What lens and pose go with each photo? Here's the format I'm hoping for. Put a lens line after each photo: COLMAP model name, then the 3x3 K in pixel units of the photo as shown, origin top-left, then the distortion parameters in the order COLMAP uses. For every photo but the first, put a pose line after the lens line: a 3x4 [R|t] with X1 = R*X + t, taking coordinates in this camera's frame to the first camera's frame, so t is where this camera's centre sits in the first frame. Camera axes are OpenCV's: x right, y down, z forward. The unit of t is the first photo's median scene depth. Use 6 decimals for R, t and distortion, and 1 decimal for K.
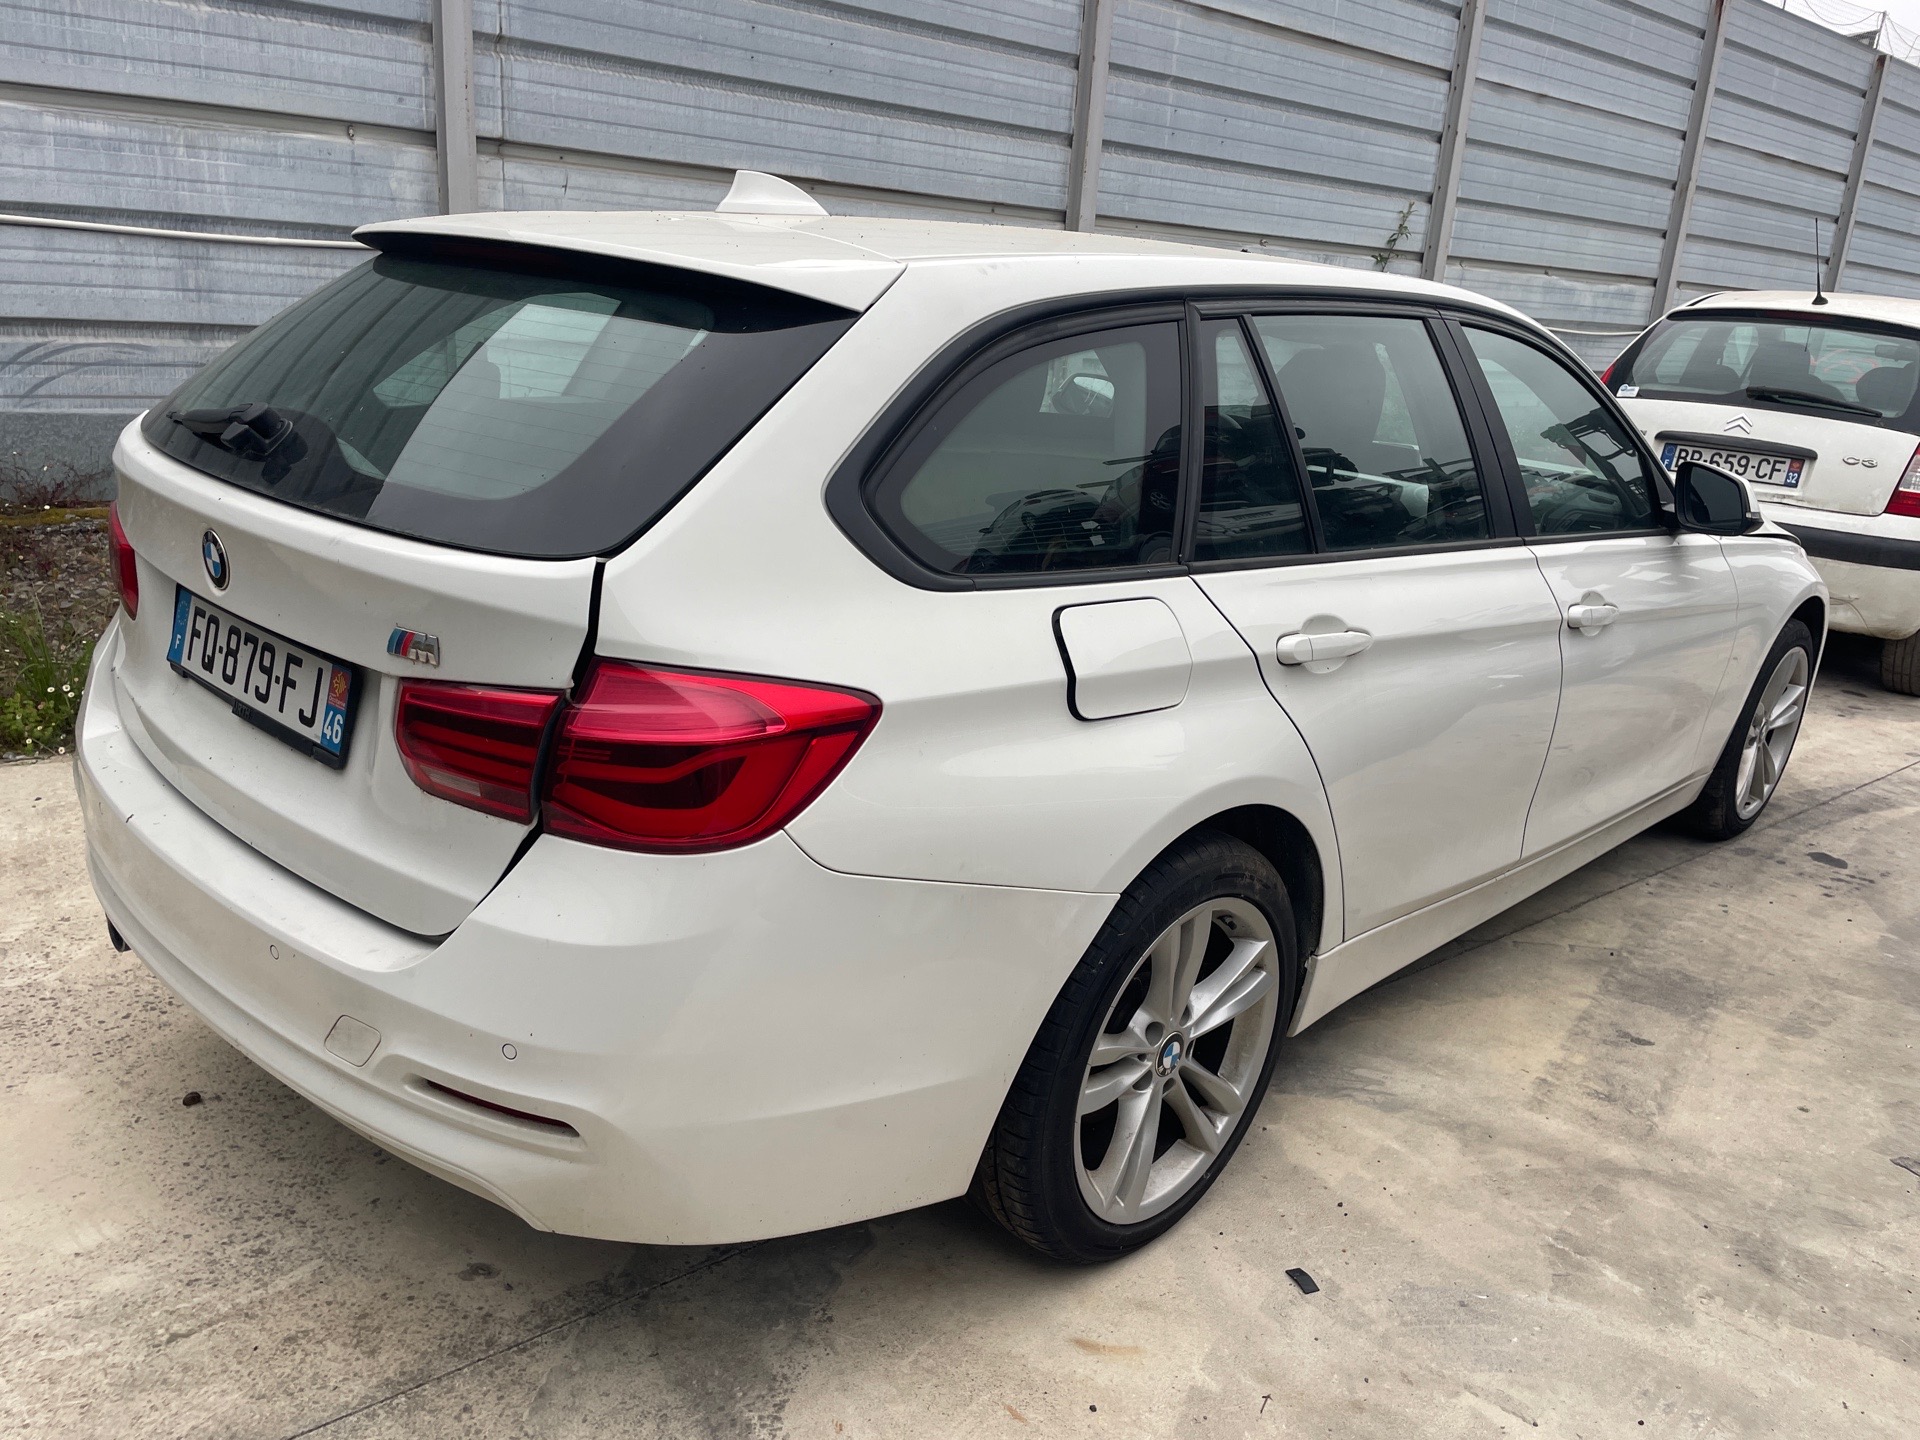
lens RADIAL K [[1429.6, 0, 976.0], [0, 1429.6, 720.8], [0, 0, 1]] dist [0.077911, -0.097181]
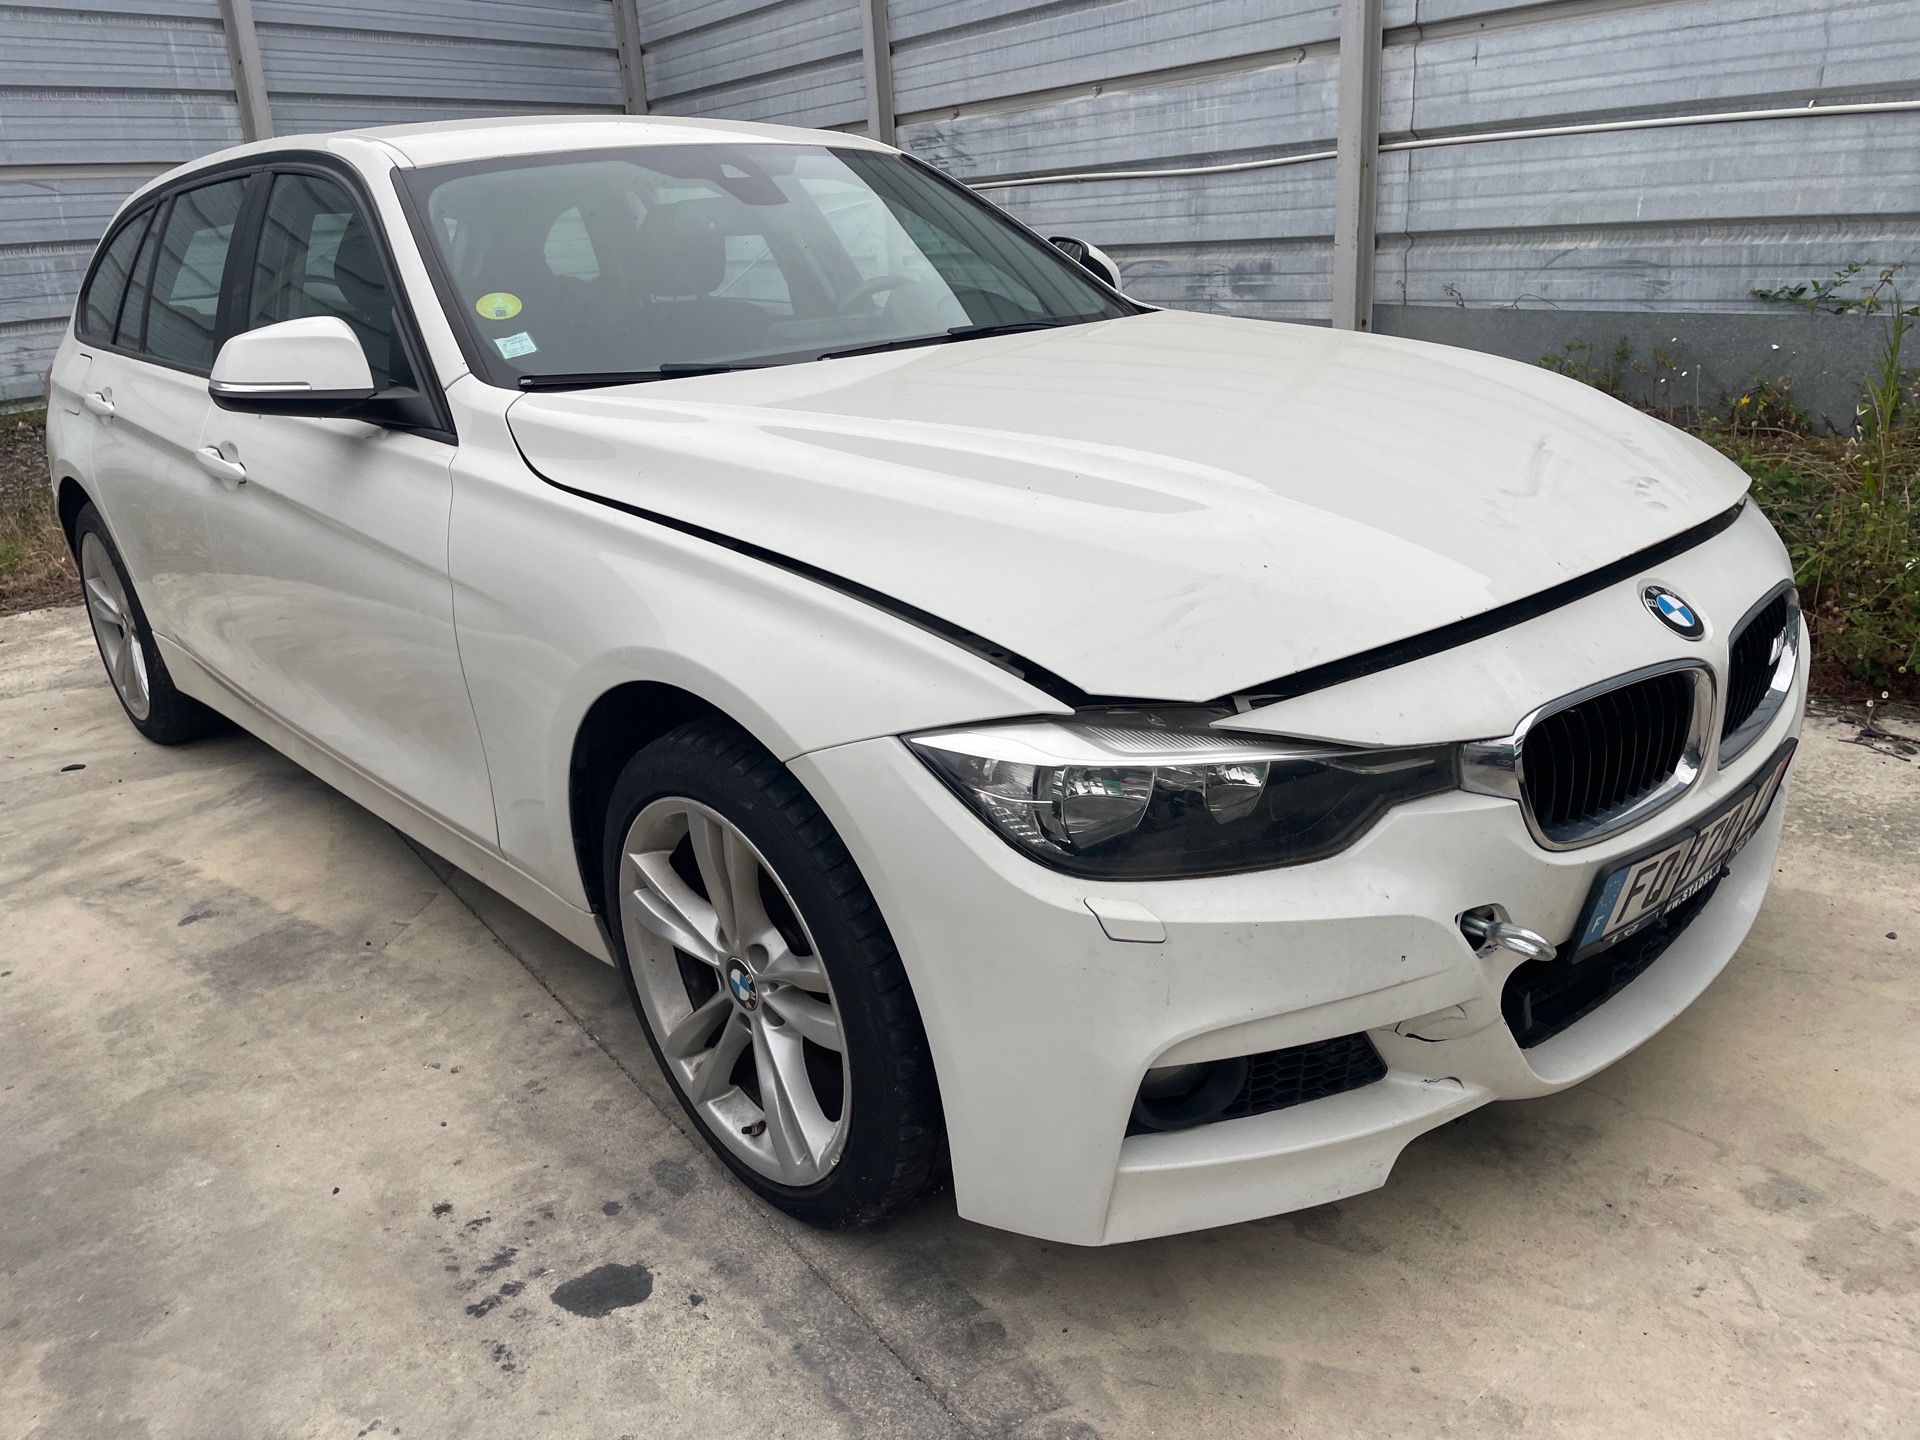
lens RADIAL K [[1476.3, 0, 952.7], [0, 1476.3, 692.4], [0, 0, 1]] dist [0.096169, -0.125878]
pose [[-0.086961, 0.236430, -0.967749, 1.042012], [-0.237777, 0.938427, 0.250633, -0.222965], [0.967419, 0.251904, -0.025389, 1.149427]]
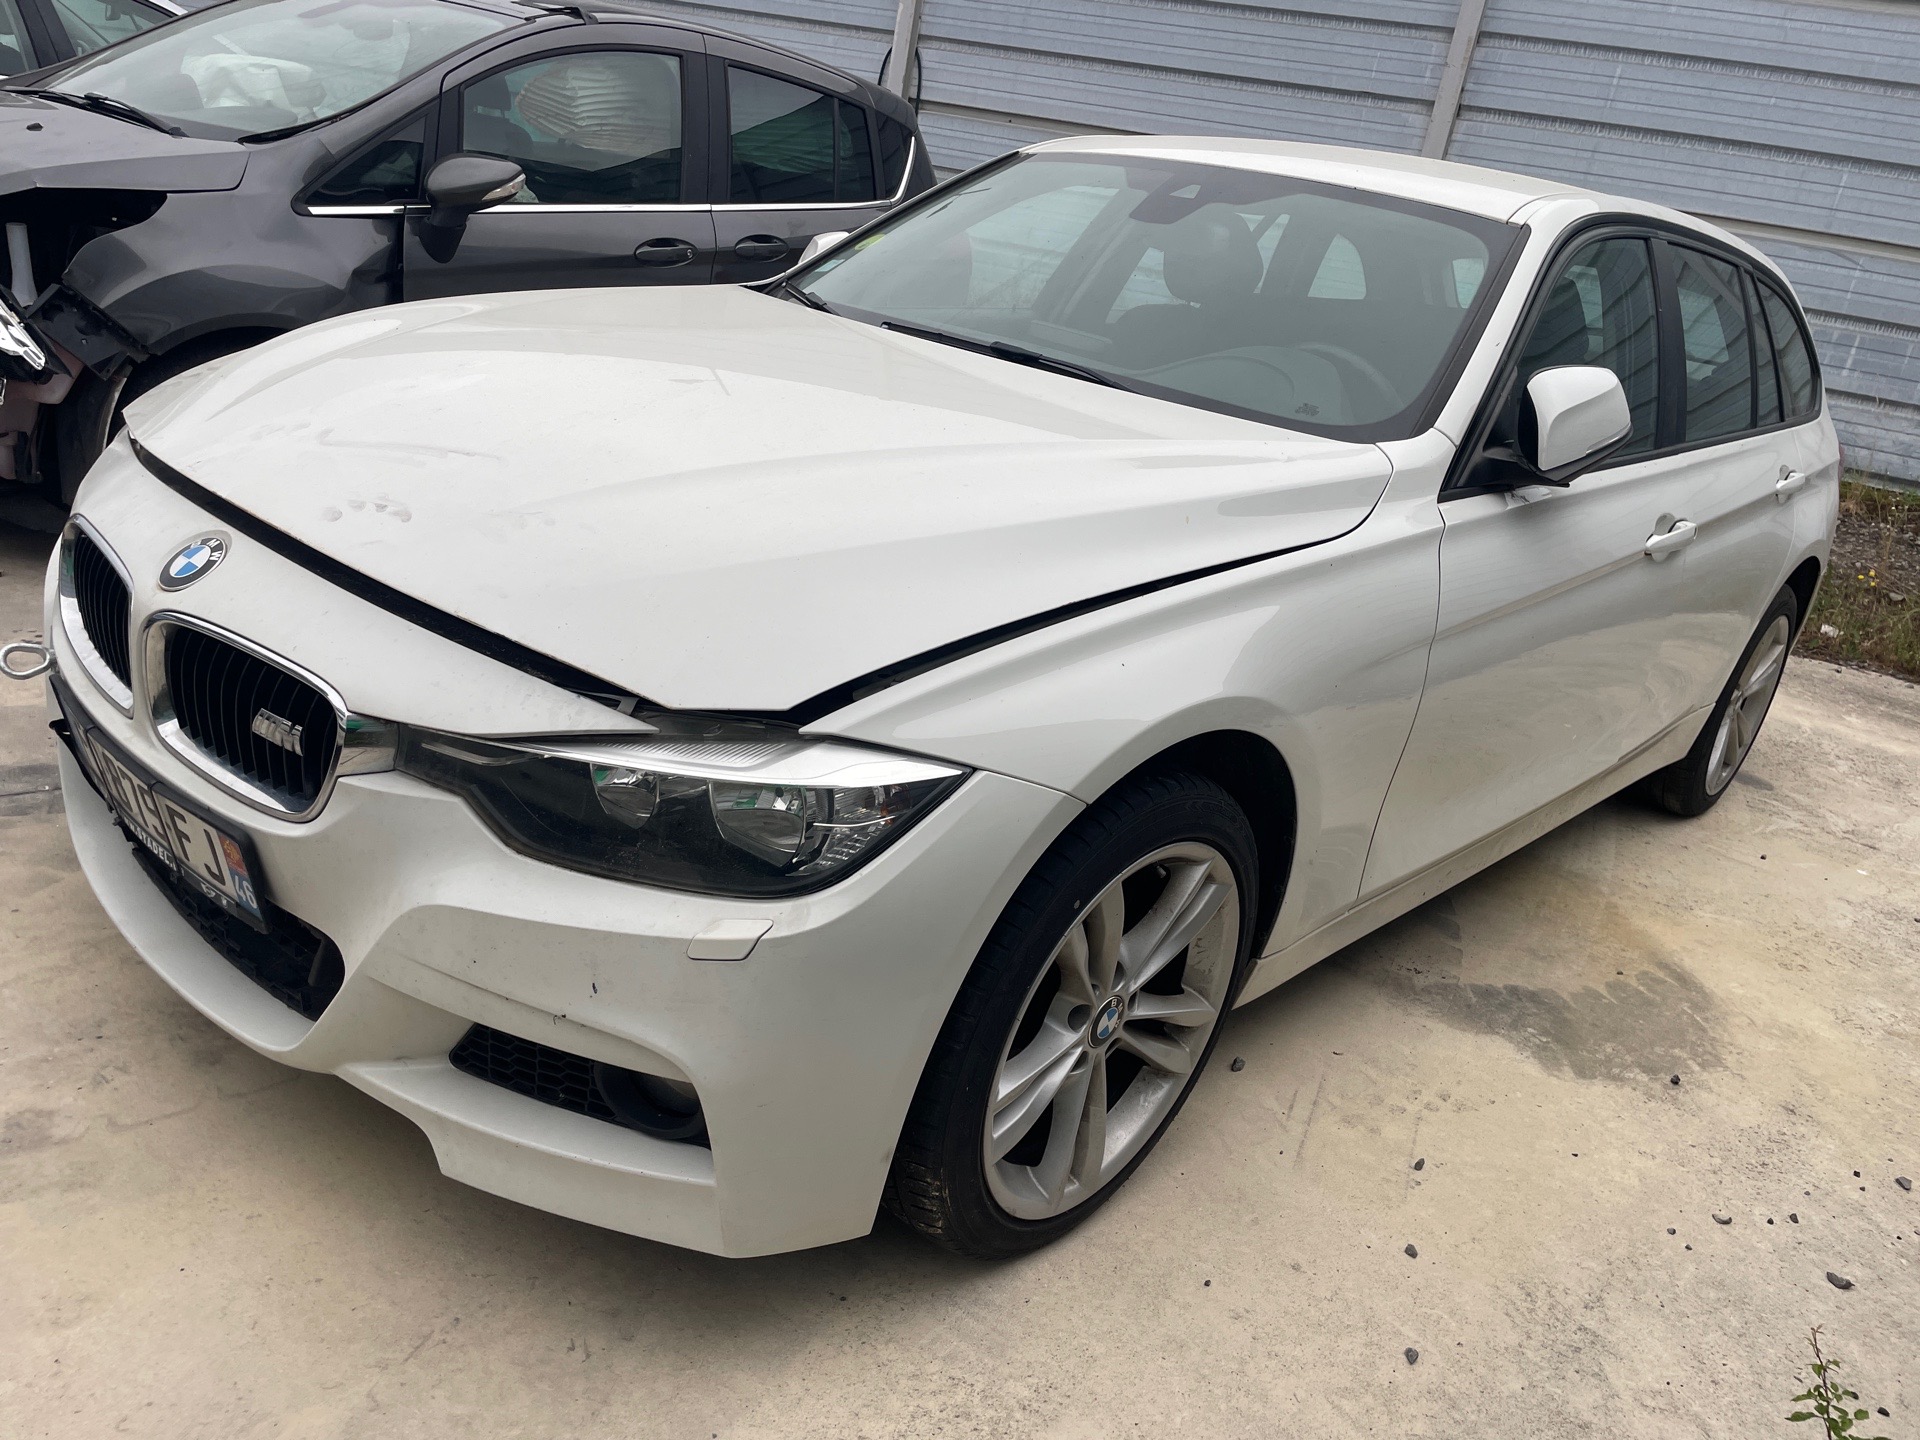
lens RADIAL K [[1476.3, 0, 952.7], [0, 1476.3, 692.4], [0, 0, 1]] dist [0.096169, -0.125878]
pose [[-0.971988, -0.220373, -0.081694, 0.362414], [-0.226298, 0.783668, 0.578493, -0.470558], [-0.063463, 0.580776, -0.811586, 1.732208]]
